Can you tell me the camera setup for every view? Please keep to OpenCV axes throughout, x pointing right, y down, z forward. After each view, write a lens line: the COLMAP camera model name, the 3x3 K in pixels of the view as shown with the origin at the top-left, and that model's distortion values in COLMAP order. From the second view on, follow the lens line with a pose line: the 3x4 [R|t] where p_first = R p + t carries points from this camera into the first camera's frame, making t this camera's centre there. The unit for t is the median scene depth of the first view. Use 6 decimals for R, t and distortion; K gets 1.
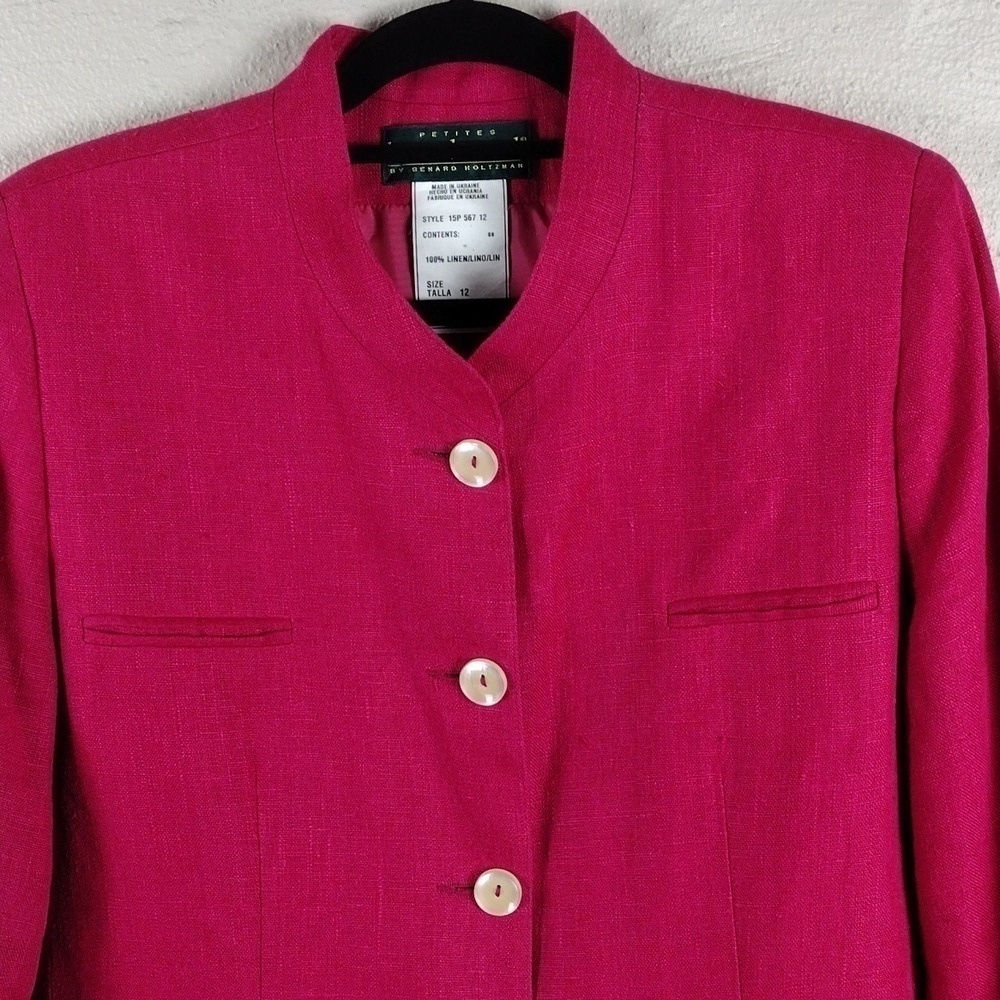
lens RADIAL K [[1847.9, 0, 469.3], [0, 1847.9, 475.6], [0, 0, 1]] dist [0.080478, 0.000000]
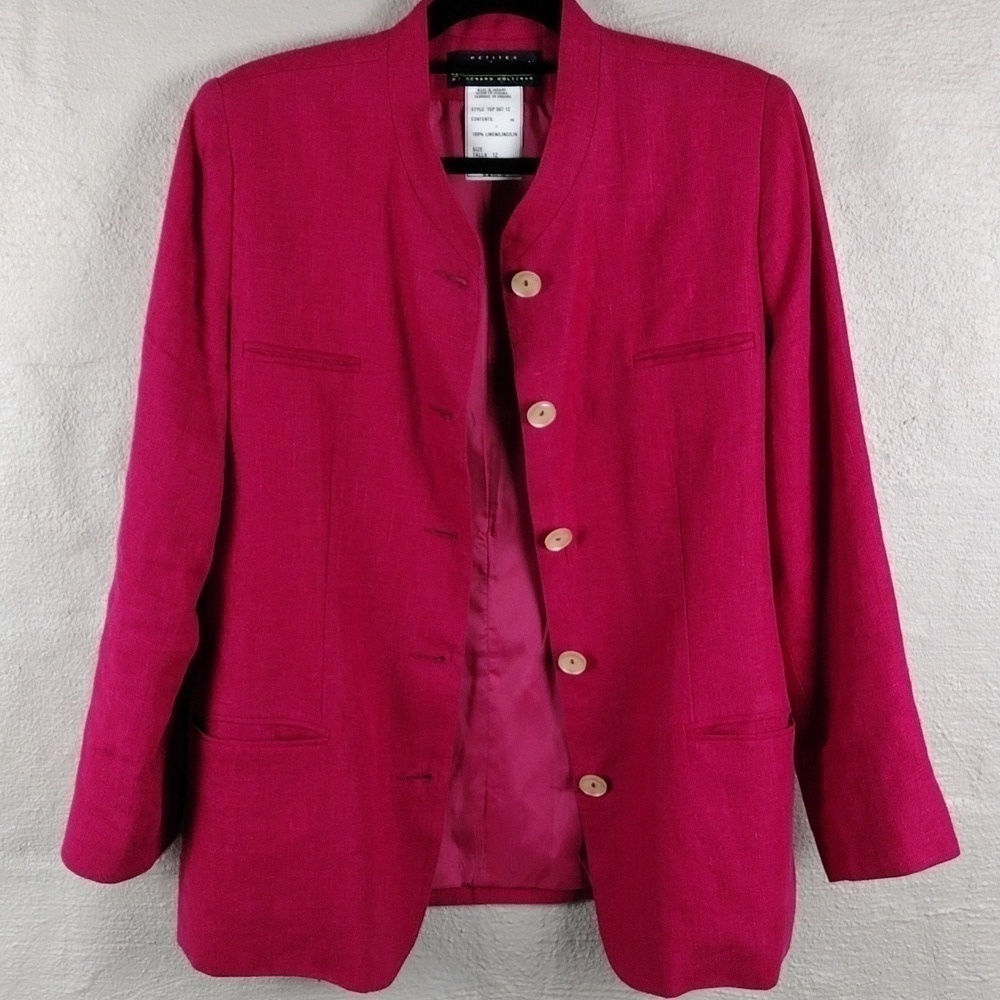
lens RADIAL K [[1847.9, 0, 477.6], [0, 1847.9, 506.0], [0, 0, 1]] dist [0.080478, 0.000000]
pose [[0.999593, 0.016892, 0.022996, -0.051657], [-0.018161, 0.998258, 0.056131, 0.118433], [-0.022008, -0.056526, 0.998159, -0.651703]]
